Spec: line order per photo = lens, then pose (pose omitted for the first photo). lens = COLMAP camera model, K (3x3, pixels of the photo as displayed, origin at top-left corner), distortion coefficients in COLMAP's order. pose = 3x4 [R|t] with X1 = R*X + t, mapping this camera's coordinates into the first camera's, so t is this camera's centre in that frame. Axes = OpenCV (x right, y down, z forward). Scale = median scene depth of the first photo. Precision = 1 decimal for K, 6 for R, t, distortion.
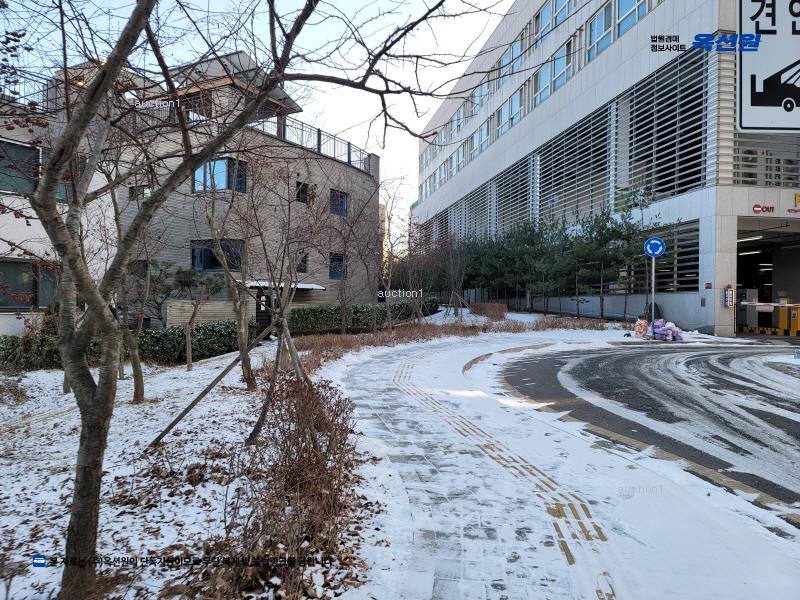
lens RADIAL K [[587.5, 0, 400.0], [0, 587.5, 300.0], [0, 0, 1]] dist [0.085993, -0.067586]
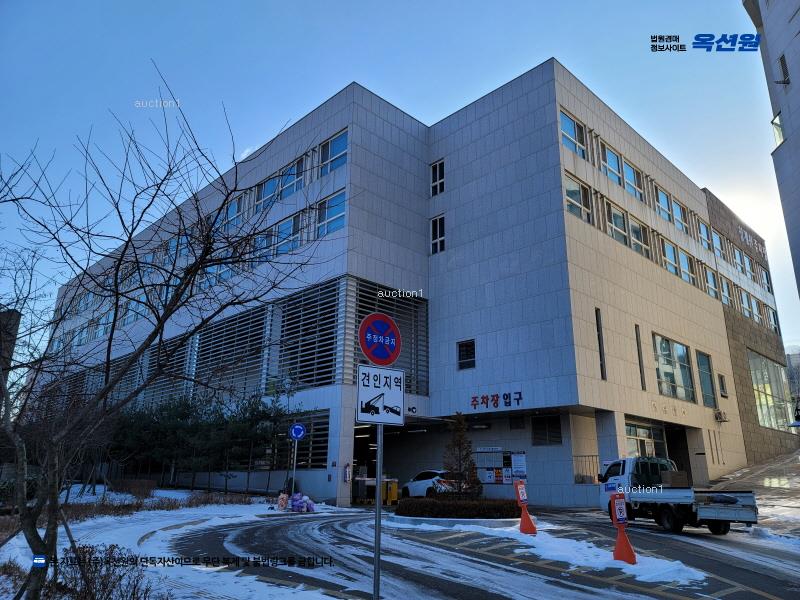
lens RADIAL K [[587.5, 0, 400.0], [0, 587.5, 300.0], [0, 0, 1]] dist [0.085993, -0.067586]
pose [[0.831379, 0.162243, 0.531495, -0.083061], [-0.007775, 0.959734, -0.280804, -0.006369], [-0.555652, 0.229323, 0.799164, -0.145141]]
